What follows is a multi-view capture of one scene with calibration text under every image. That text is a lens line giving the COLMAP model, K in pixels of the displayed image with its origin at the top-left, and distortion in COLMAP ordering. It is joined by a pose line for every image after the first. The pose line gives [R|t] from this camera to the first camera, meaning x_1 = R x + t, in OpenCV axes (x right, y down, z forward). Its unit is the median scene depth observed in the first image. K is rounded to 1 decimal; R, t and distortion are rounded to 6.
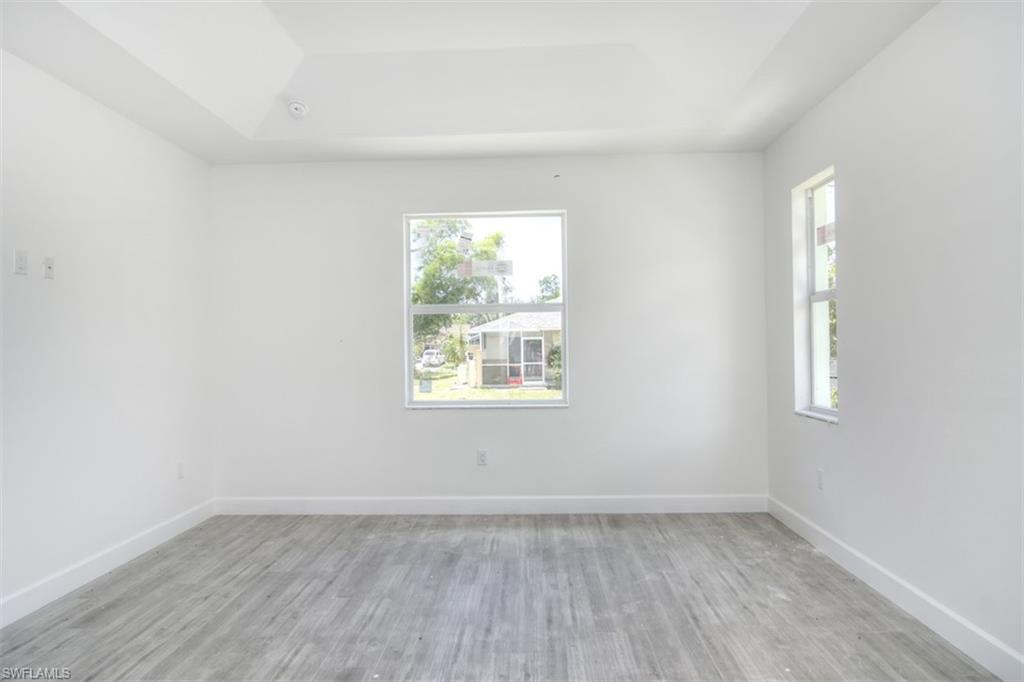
lens RADIAL K [[665.4, 0, 512.0], [0, 665.4, 341.0], [0, 0, 1]] dist [-0.007319, -0.002384]
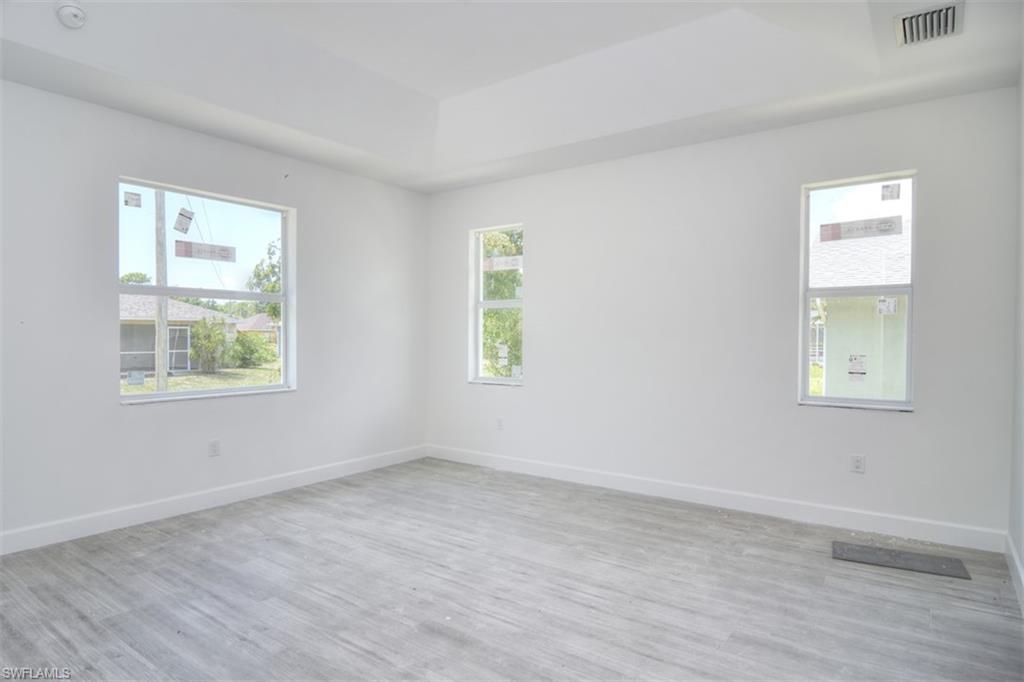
lens RADIAL K [[574.5, 0, 486.2], [0, 574.5, 346.8], [0, 0, 1]] dist [-0.004460, -0.001980]
pose [[0.577122, 0.001995, 0.816655, -0.630382], [-0.014522, 0.999864, 0.007819, 0.019933], [-0.816528, -0.016372, 0.577073, 0.251894]]
